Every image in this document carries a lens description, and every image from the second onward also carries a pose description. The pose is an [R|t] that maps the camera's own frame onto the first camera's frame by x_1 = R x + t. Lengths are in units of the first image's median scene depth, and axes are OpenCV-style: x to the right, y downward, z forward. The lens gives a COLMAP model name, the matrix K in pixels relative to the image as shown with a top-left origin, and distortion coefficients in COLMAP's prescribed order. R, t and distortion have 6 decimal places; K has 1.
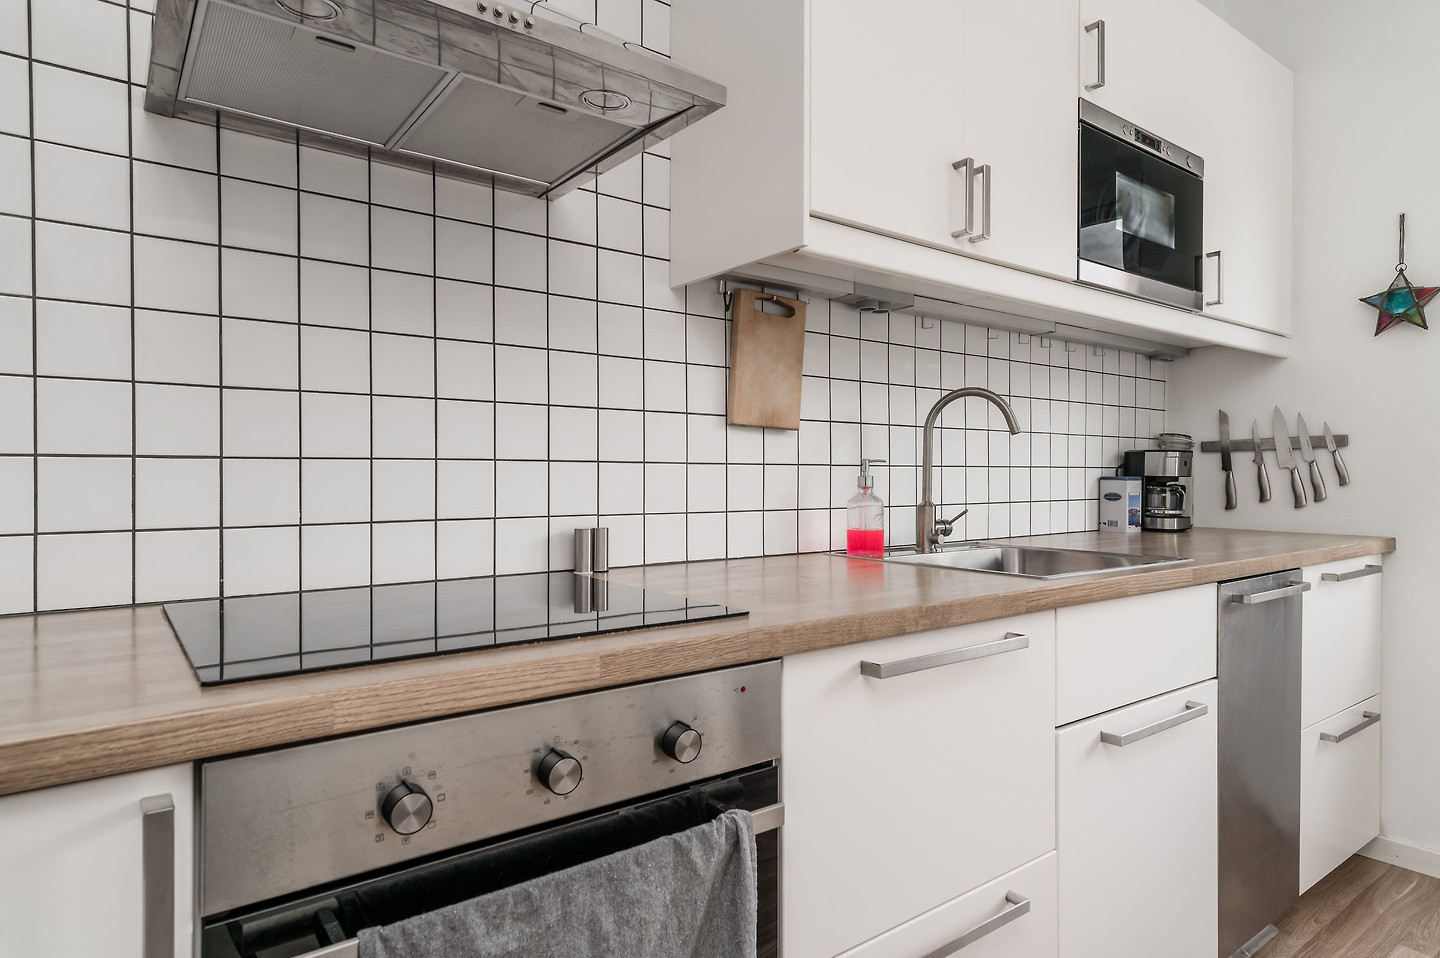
lens RADIAL K [[831.2, 0, 724.2], [0, 831.2, 478.7], [0, 0, 1]] dist [0.009266, 0.006466]
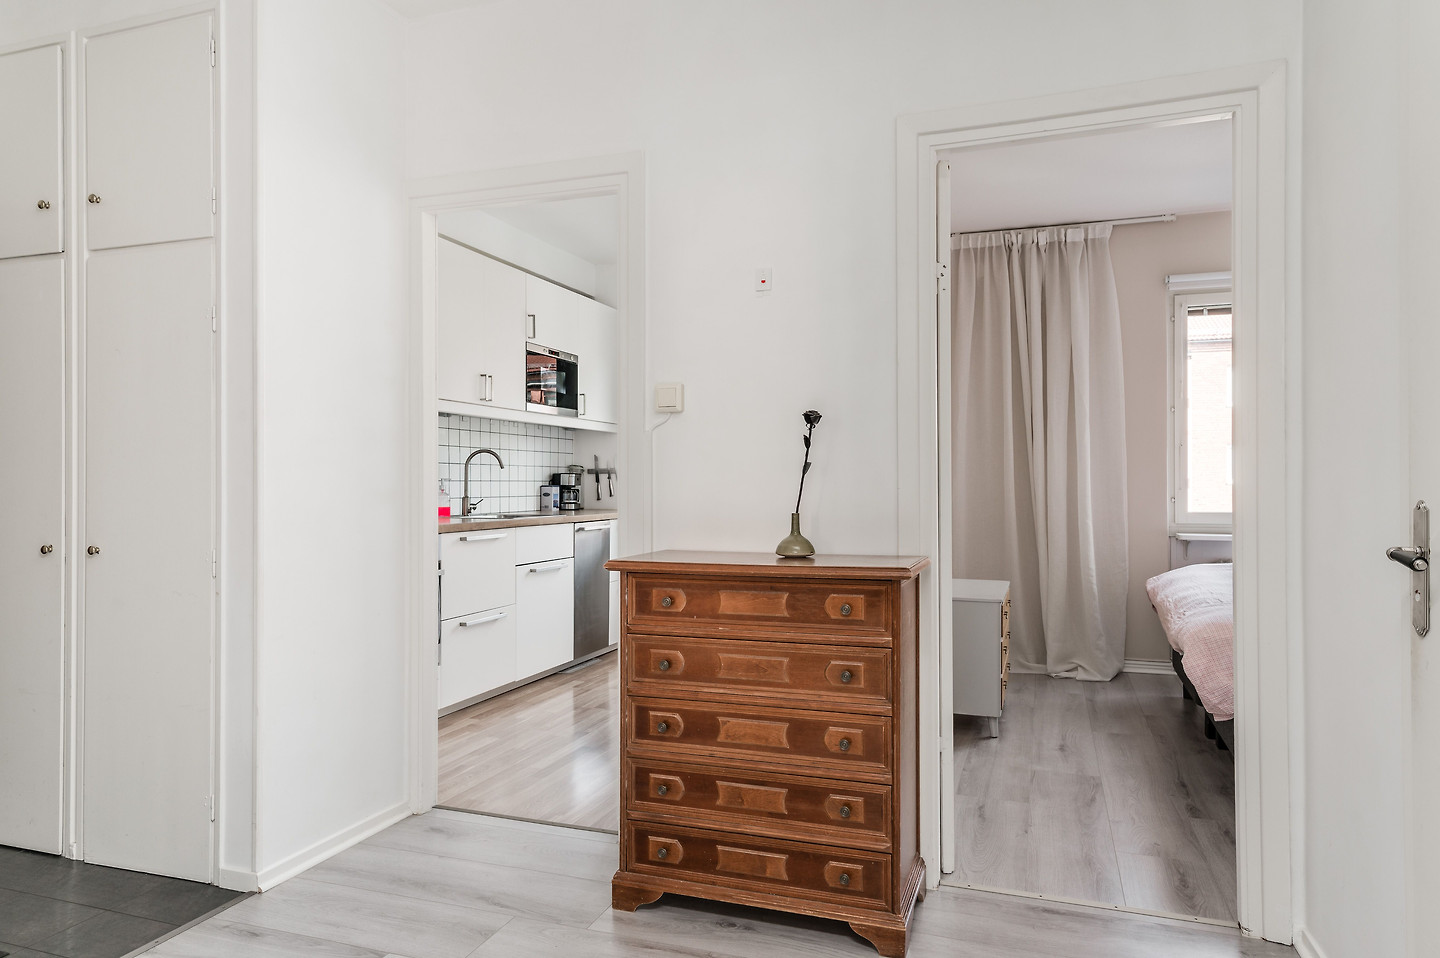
lens RADIAL K [[879.1, 0, 744.4], [0, 879.1, 482.9], [0, 0, 1]] dist [0.010558, 0.004621]
pose [[0.823181, 0.001709, 0.567777, -0.577603], [0.001463, 0.999986, -0.005131, 0.005188], [-0.567778, 0.005055, 0.823166, -1.659404]]
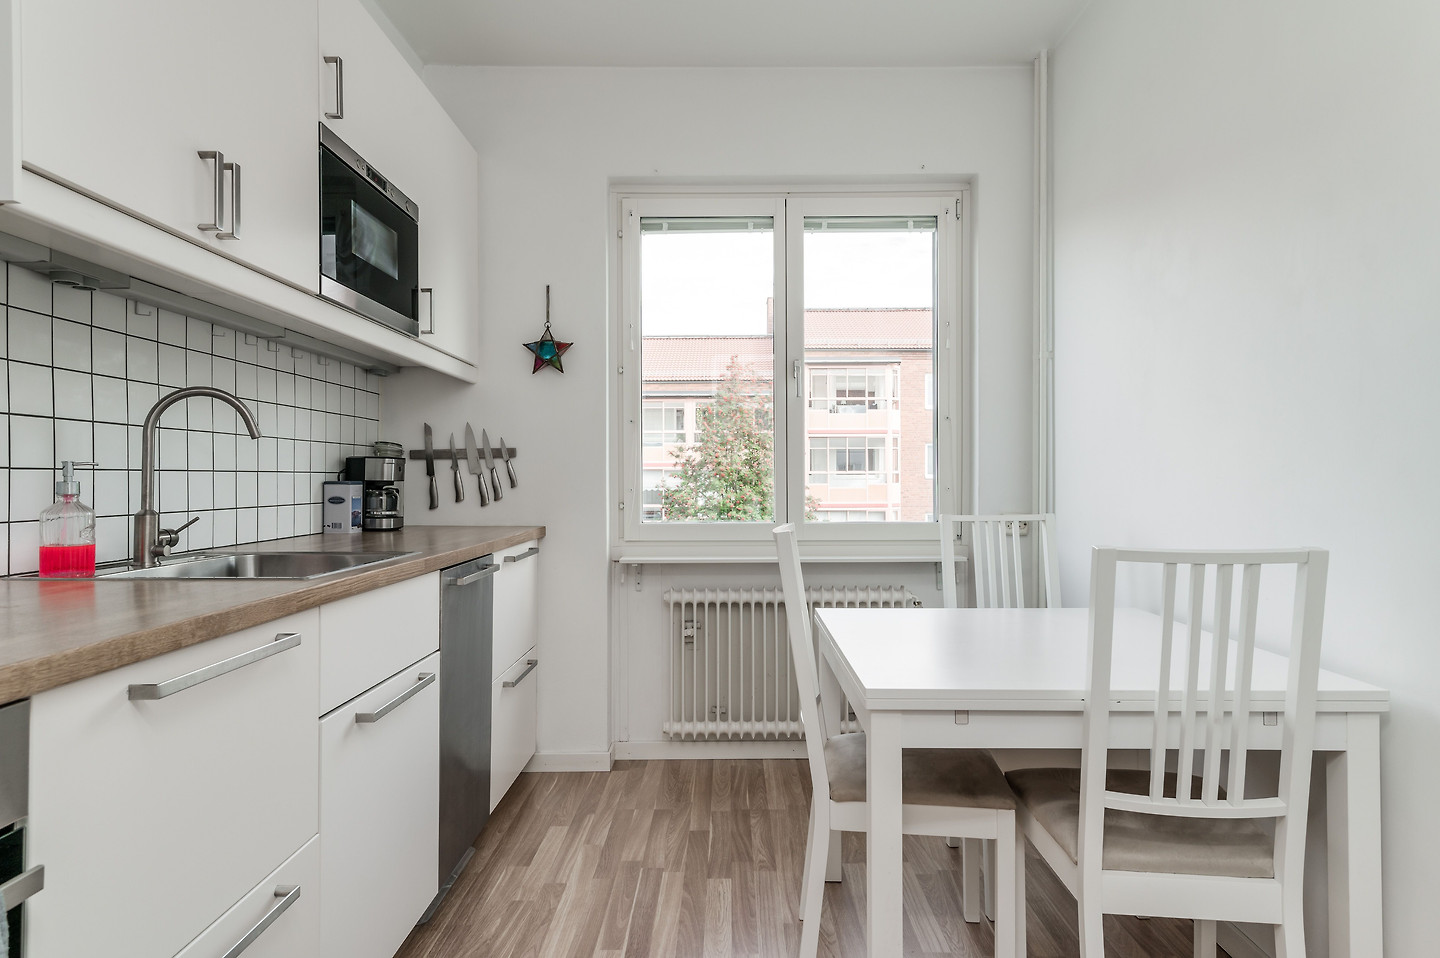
lens RADIAL K [[831.2, 0, 727.0], [0, 831.2, 477.6], [0, 0, 1]] dist [0.009266, 0.006466]
pose [[0.607807, 0.000685, 0.794084, -0.099115], [0.004100, 0.999984, -0.004000, -0.001110], [-0.794074, 0.005687, 0.607795, -0.046277]]
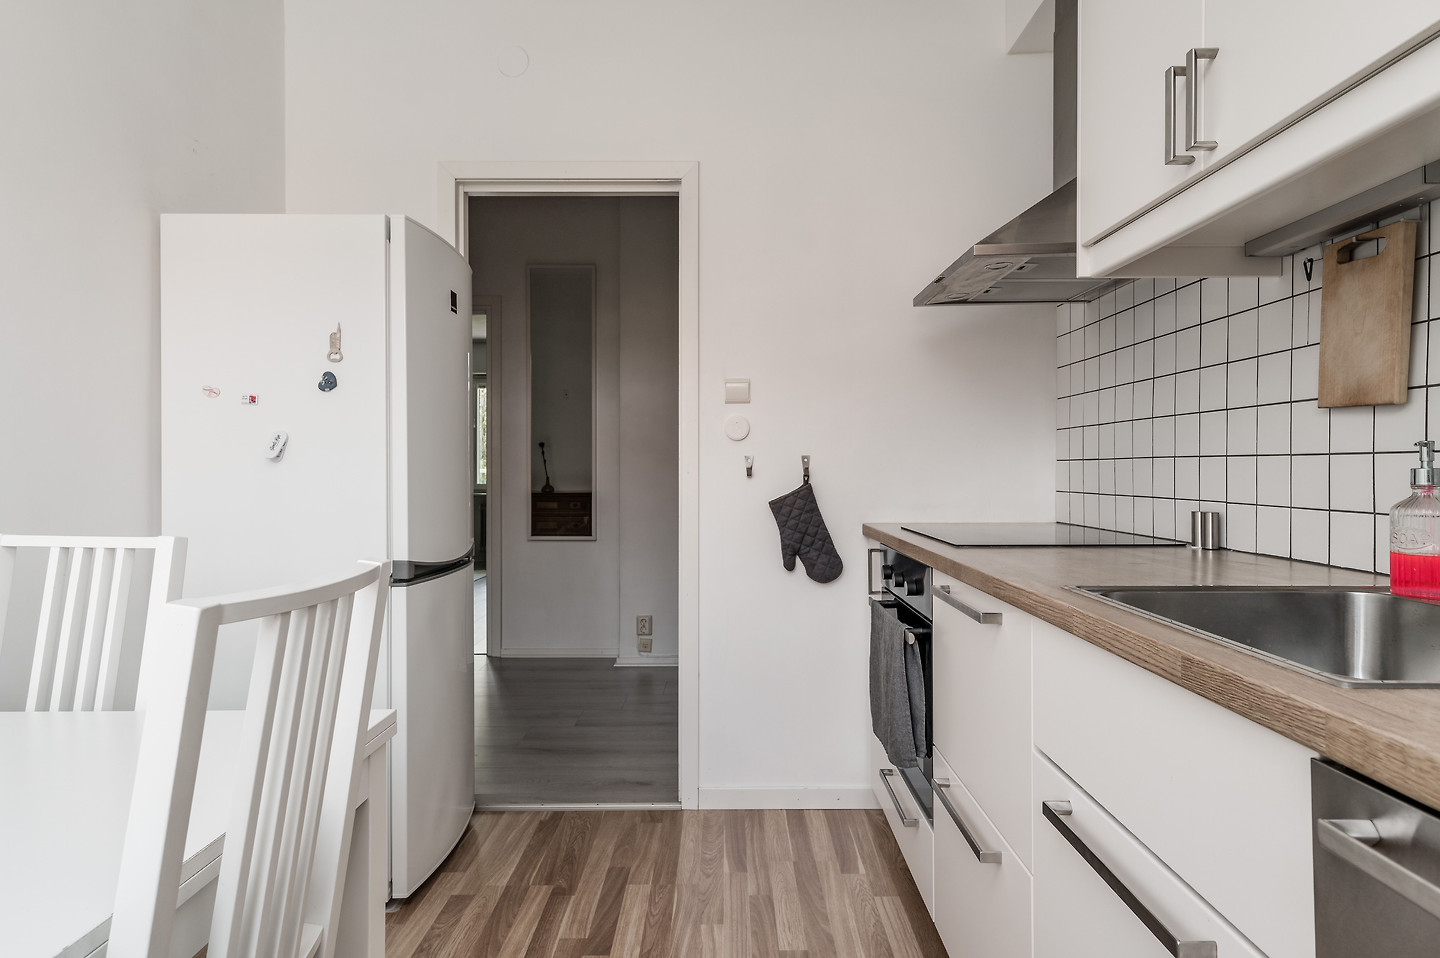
lens RADIAL K [[831.2, 0, 734.0], [0, 831.2, 469.5], [0, 0, 1]] dist [0.009266, 0.006466]
pose [[-0.604147, -0.002836, -0.796868, 0.994992], [-0.008169, 0.999963, 0.002635, 0.000502], [0.796831, 0.008102, -0.604148, 0.970680]]
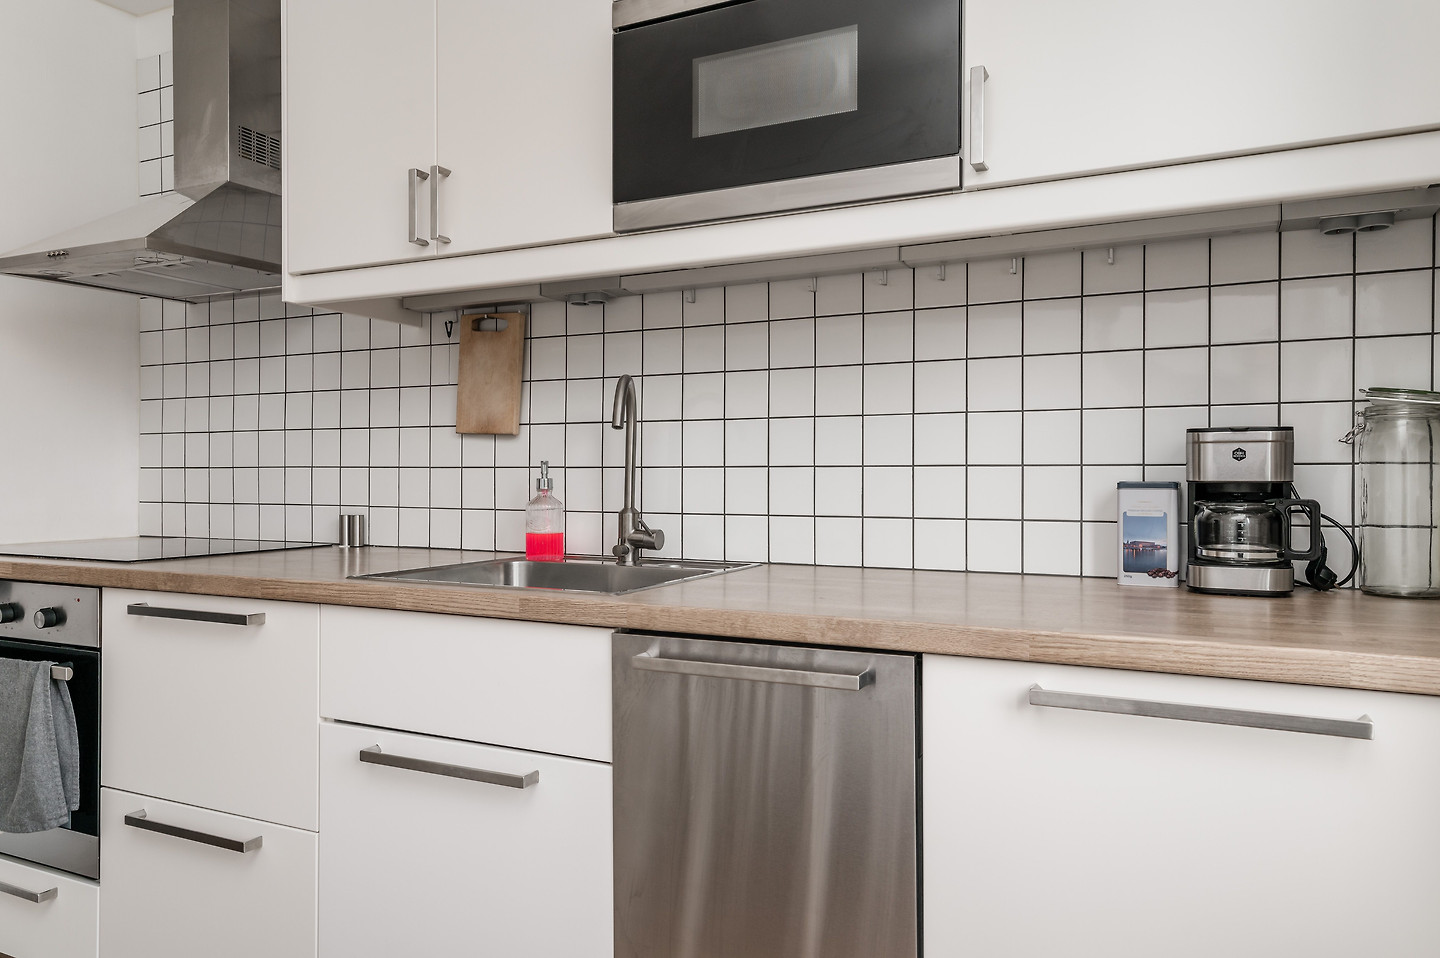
lens RADIAL K [[945.1, 0, 752.0], [0, 945.1, 474.1], [0, 0, 1]] dist [0.013700, 0.001181]
pose [[0.461648, -0.005757, -0.887044, 1.281811], [-0.008309, 0.999907, -0.010814, 0.001893], [0.887024, 0.012363, 0.461558, 0.705267]]
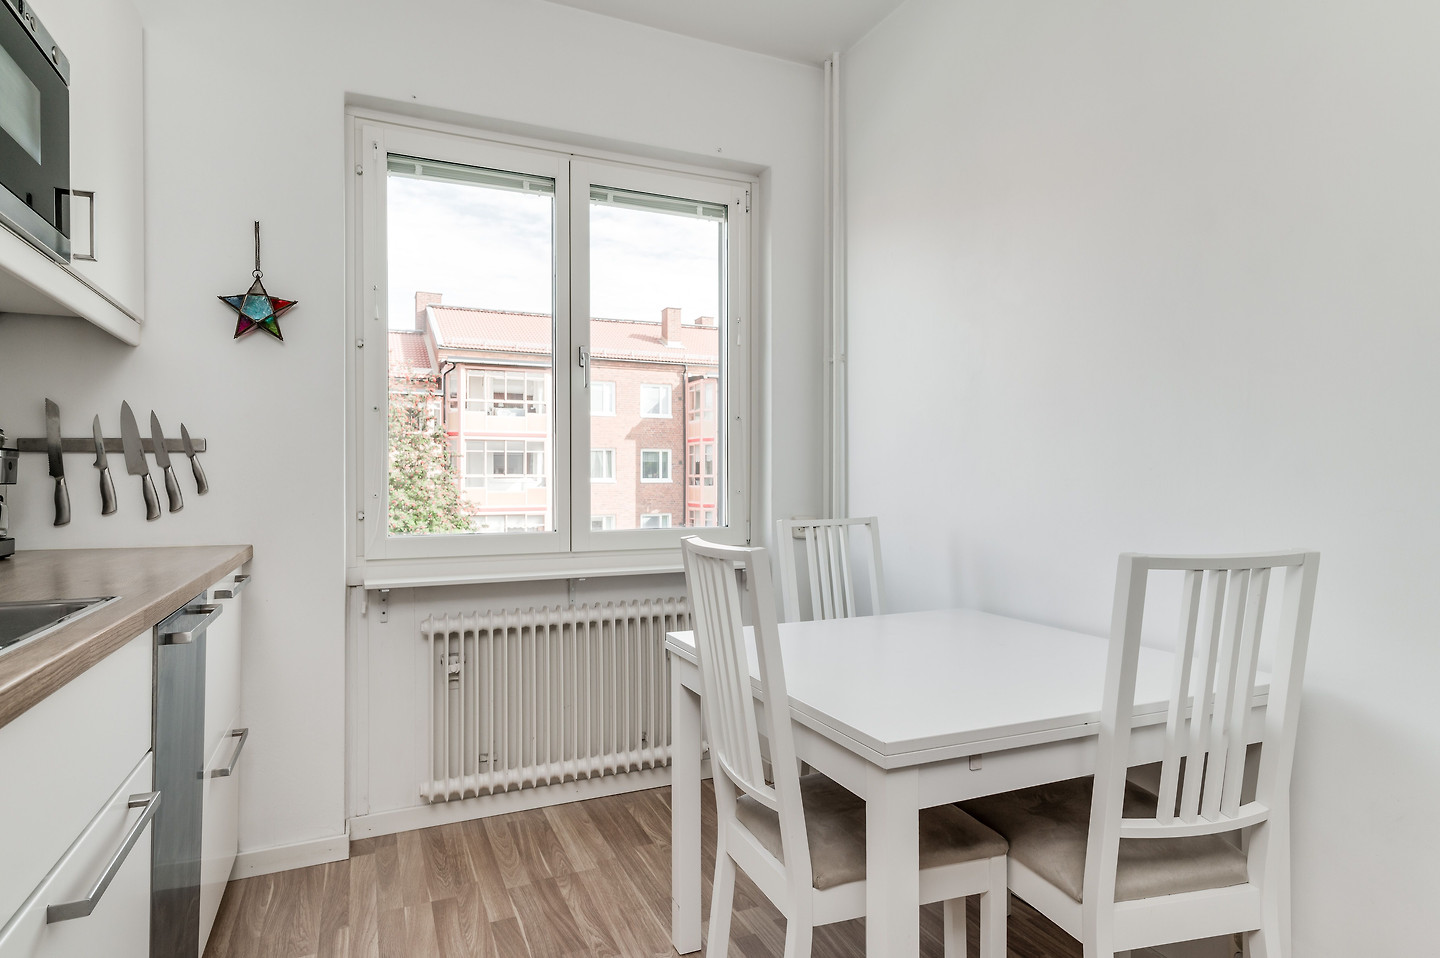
lens RADIAL K [[805.1, 0, 725.3], [0, 805.1, 479.5], [0, 0, 1]] dist [0.014331, 0.001846]
pose [[0.221062, 0.003407, 0.975254, -0.013427], [0.004667, 0.999979, -0.004551, -0.000119], [-0.975249, 0.005557, 0.221041, 0.317667]]
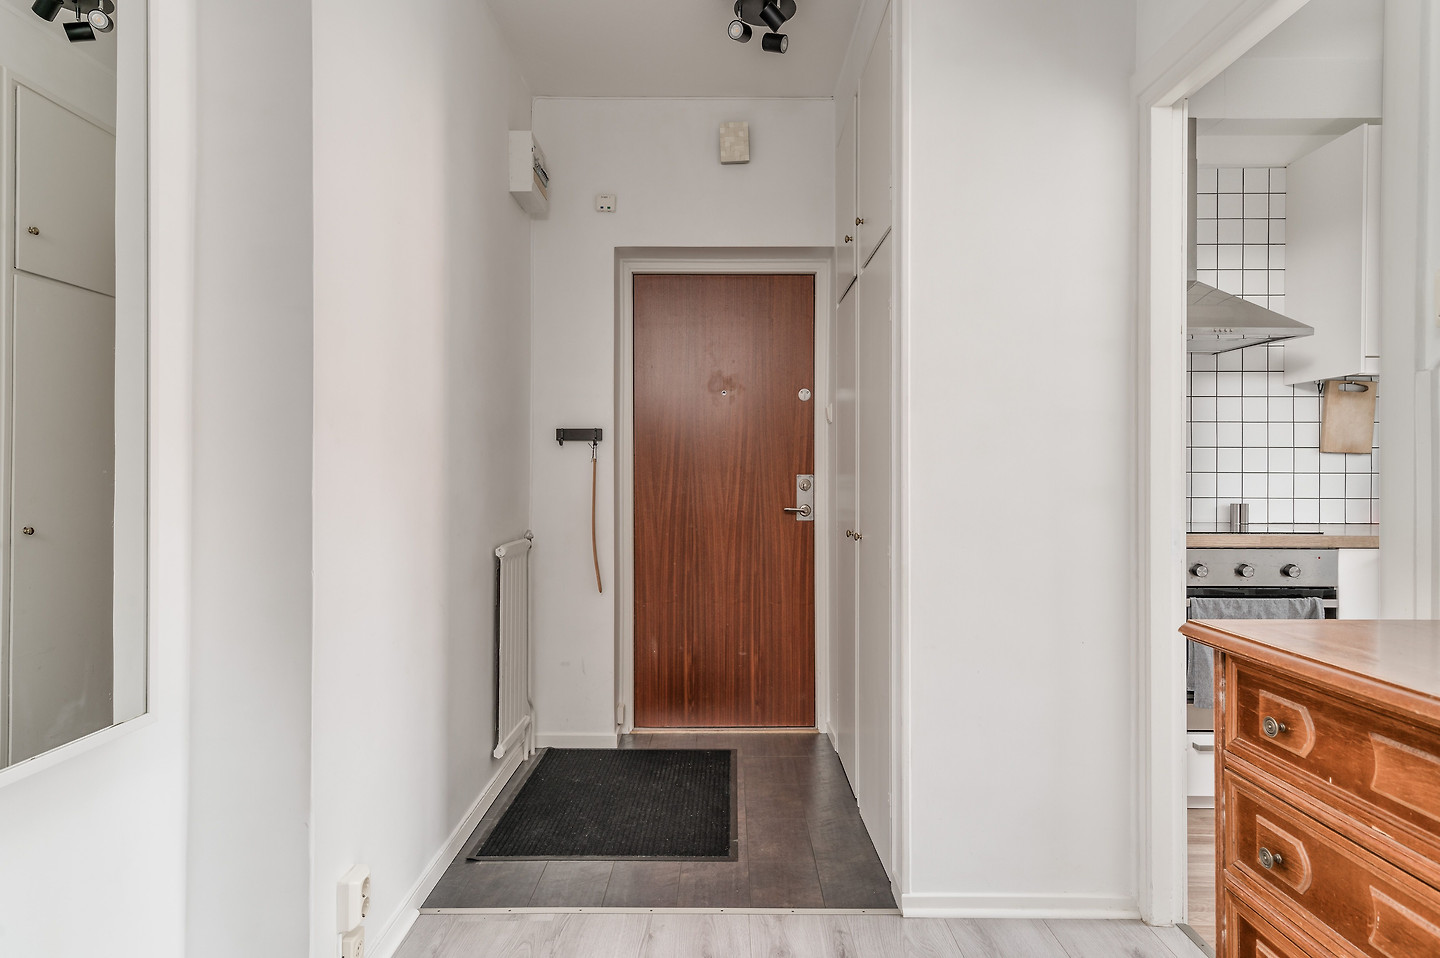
lens RADIAL K [[831.2, 0, 725.6], [0, 831.2, 483.0], [0, 0, 1]] dist [0.009266, 0.006466]
pose [[0.801426, 0.001890, -0.598091, 0.054322], [-0.001781, 0.999998, 0.000773, 0.005350], [0.598091, 0.000446, 0.801428, -1.250968]]
